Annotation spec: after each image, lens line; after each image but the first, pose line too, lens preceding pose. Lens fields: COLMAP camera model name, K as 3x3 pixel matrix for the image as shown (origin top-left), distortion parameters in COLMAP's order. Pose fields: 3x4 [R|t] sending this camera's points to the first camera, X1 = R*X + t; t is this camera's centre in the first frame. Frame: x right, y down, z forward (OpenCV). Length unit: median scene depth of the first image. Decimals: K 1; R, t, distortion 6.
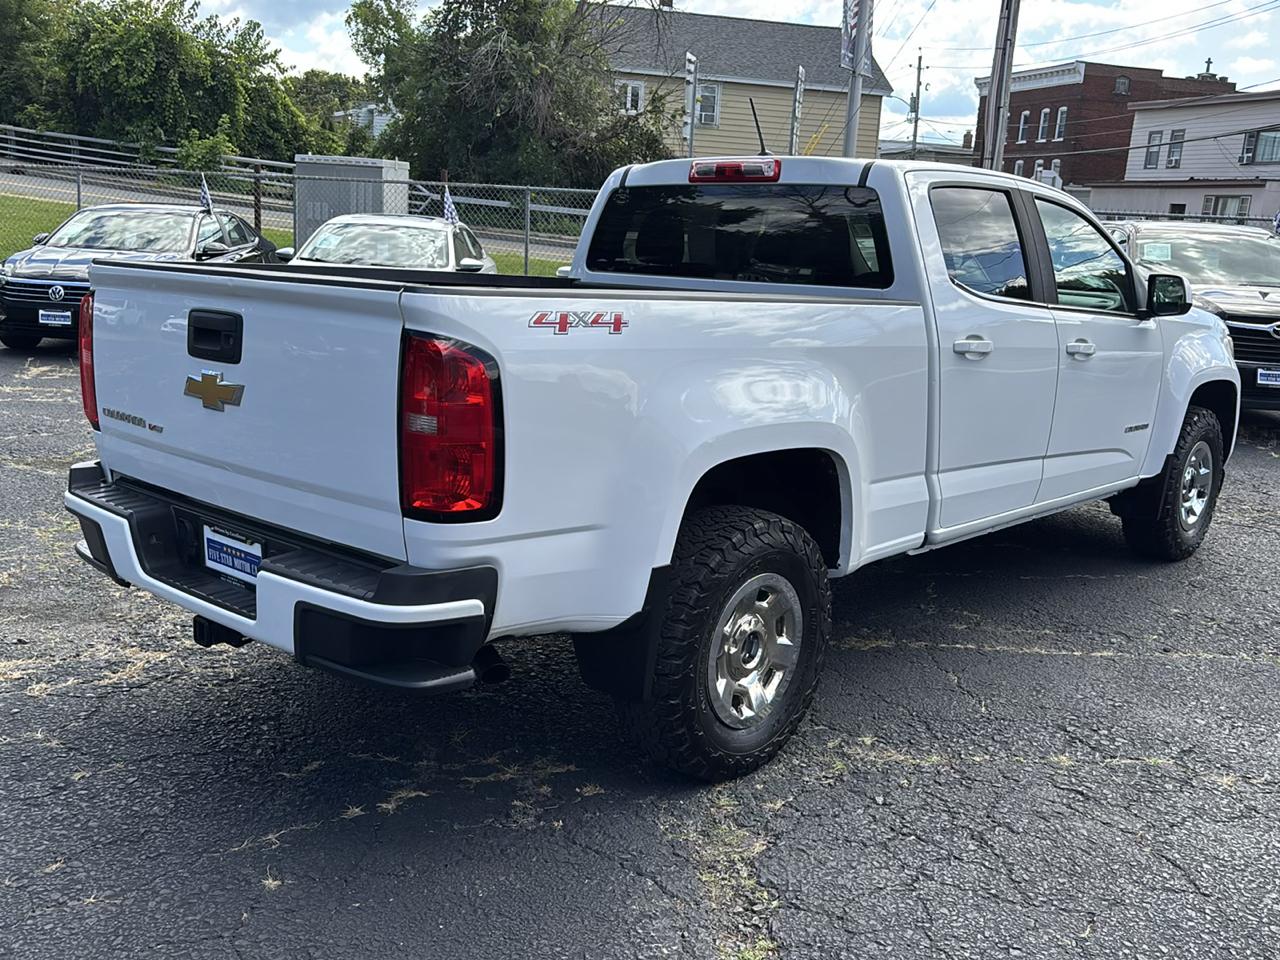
lens RADIAL K [[1238.4, 0, 640.0], [0, 1238.4, 480.0], [0, 0, 1]] dist [-0.000524, 0.046676]
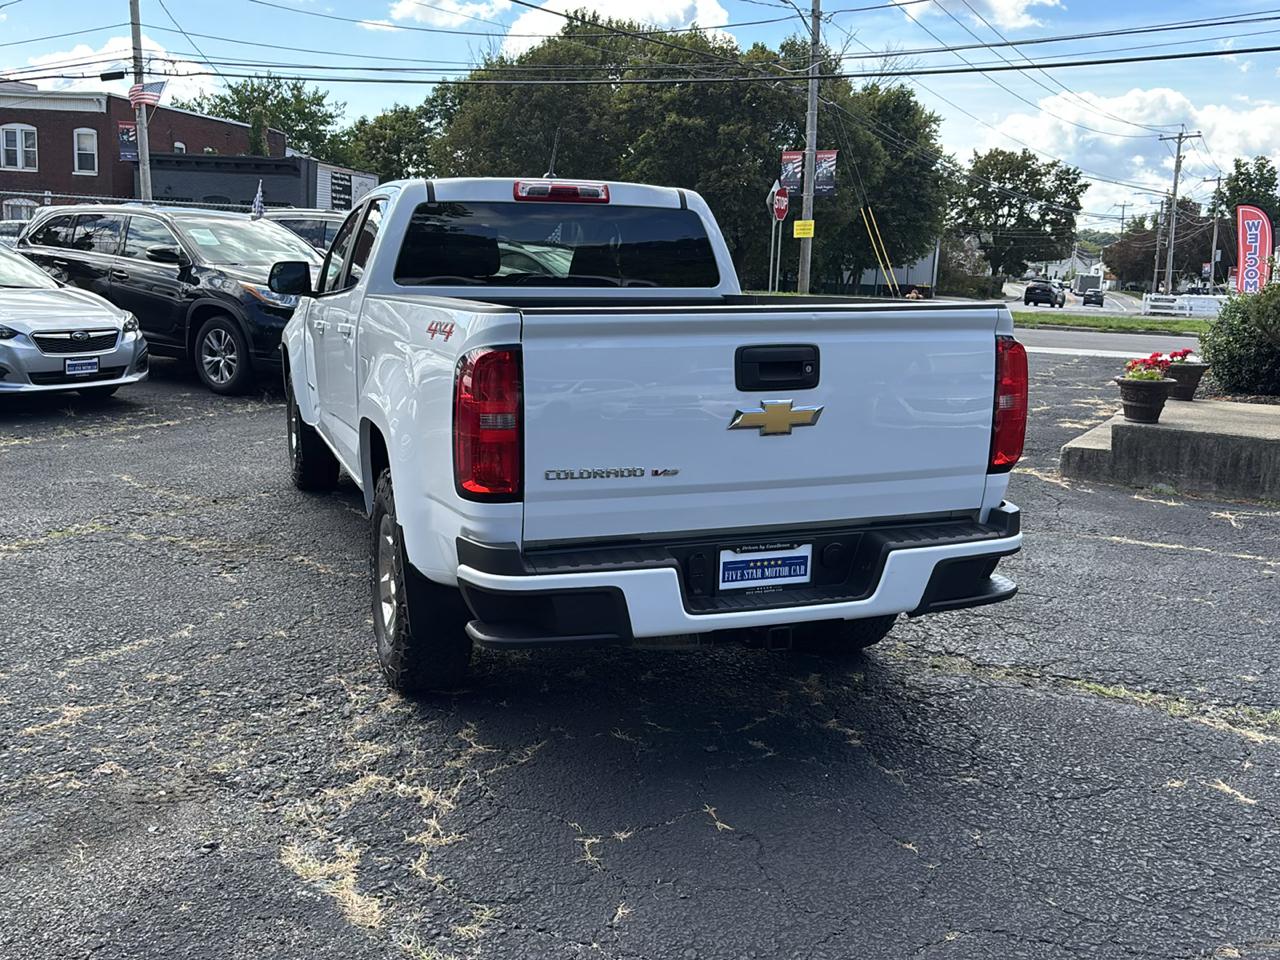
lens RADIAL K [[1238.4, 0, 640.0], [0, 1238.4, 480.0], [0, 0, 1]] dist [-0.000524, 0.046676]
pose [[0.470037, -0.196081, 0.860592, -0.242546], [0.173694, 0.976495, 0.127622, -0.032072], [-0.865388, 0.089492, 0.493047, 0.103379]]
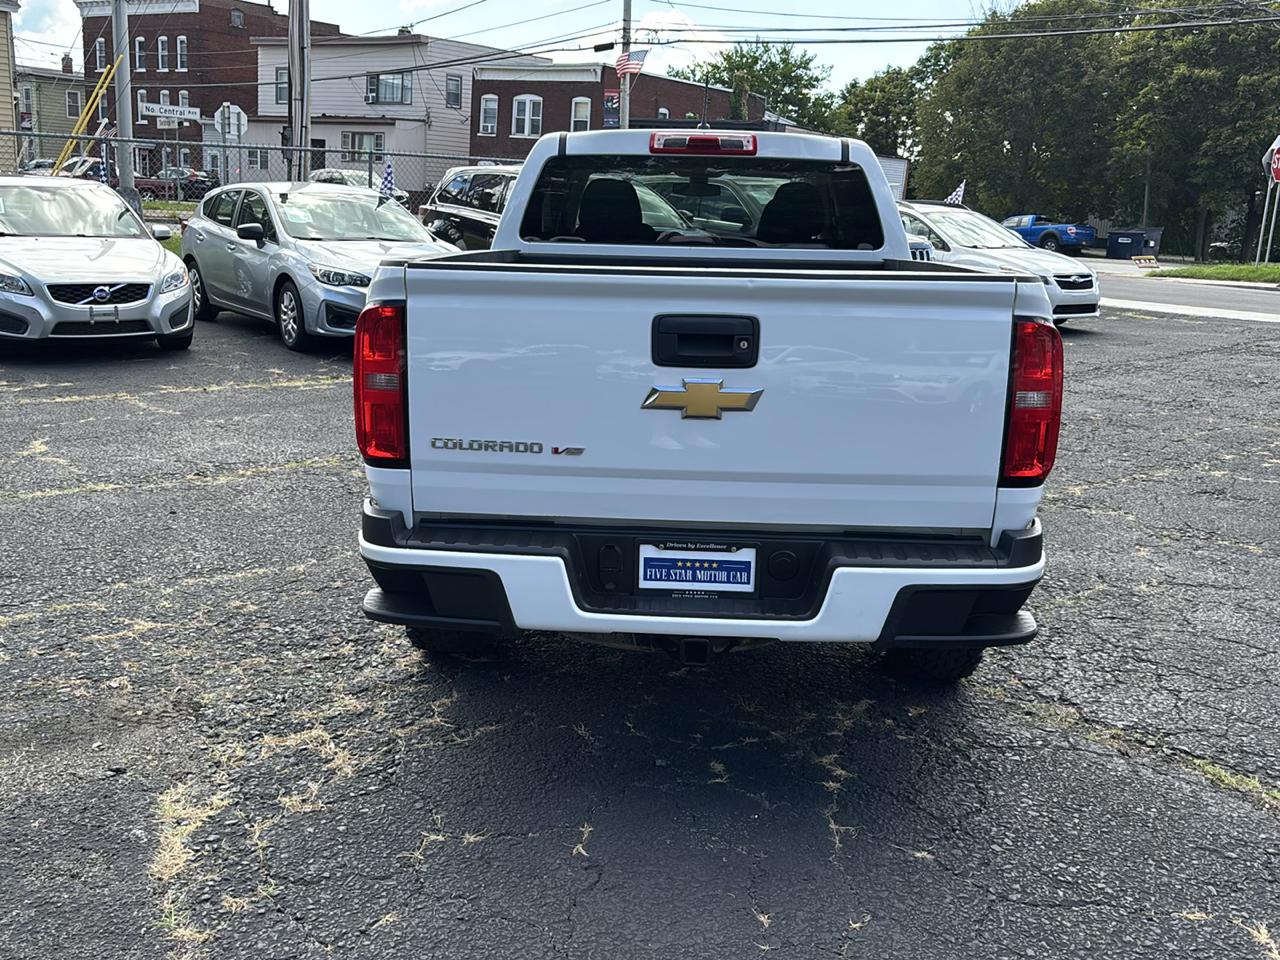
lens RADIAL K [[1238.0, 0, 642.2], [0, 1238.0, 478.9], [0, 0, 1]] dist [0.005119, 0.029905]
pose [[0.768045, -0.160464, 0.619966, -0.175058], [0.128175, 0.987028, 0.096679, -0.019543], [-0.627437, 0.005211, 0.778650, 0.053504]]
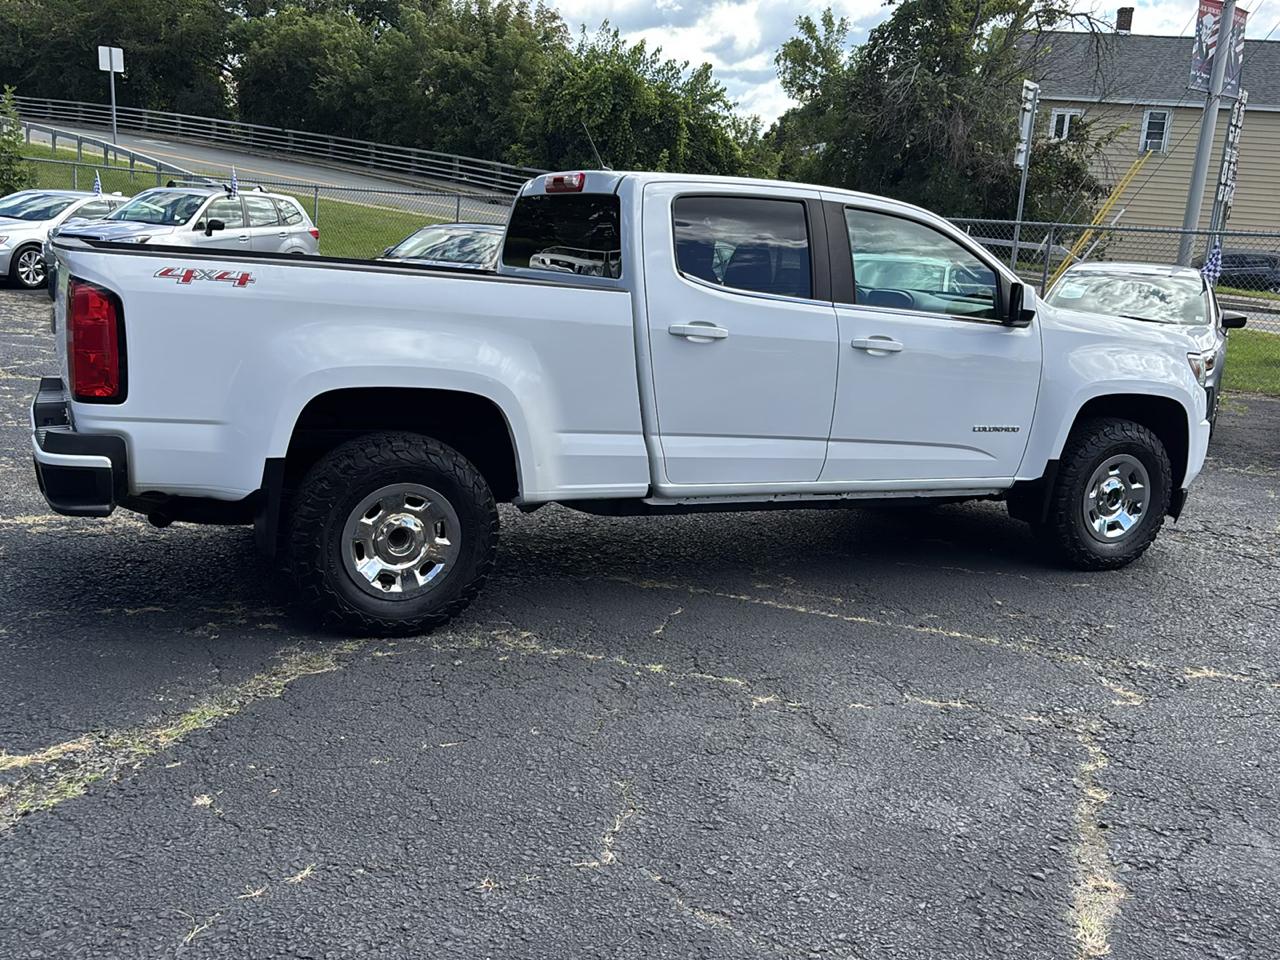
lens RADIAL K [[1238.4, 0, 640.0], [0, 1238.4, 480.0], [0, 0, 1]] dist [-0.000524, 0.046676]
pose [[0.926272, 0.085656, -0.366993, 0.162366], [-0.094702, 0.995483, -0.006678, 0.011591], [0.364764, 0.040941, 0.930200, -0.026961]]
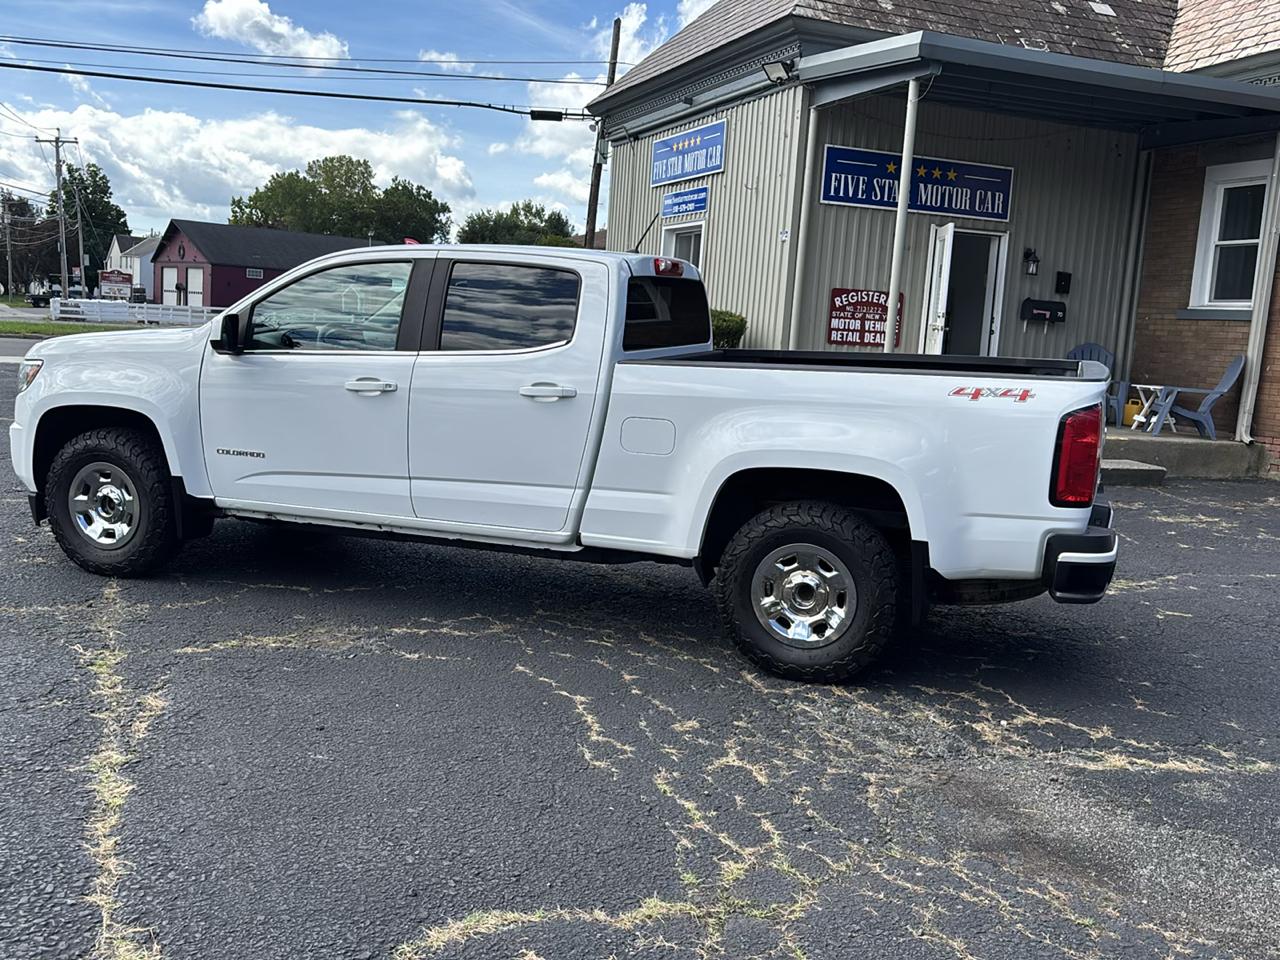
lens RADIAL K [[1238.4, 0, 640.0], [0, 1238.4, 480.0], [0, 0, 1]] dist [-0.000524, 0.046676]
pose [[-0.385387, -0.201243, 0.900543, -0.307669], [0.114982, 0.957850, 0.263255, -0.100896], [-0.915563, 0.205001, -0.346003, 0.403838]]
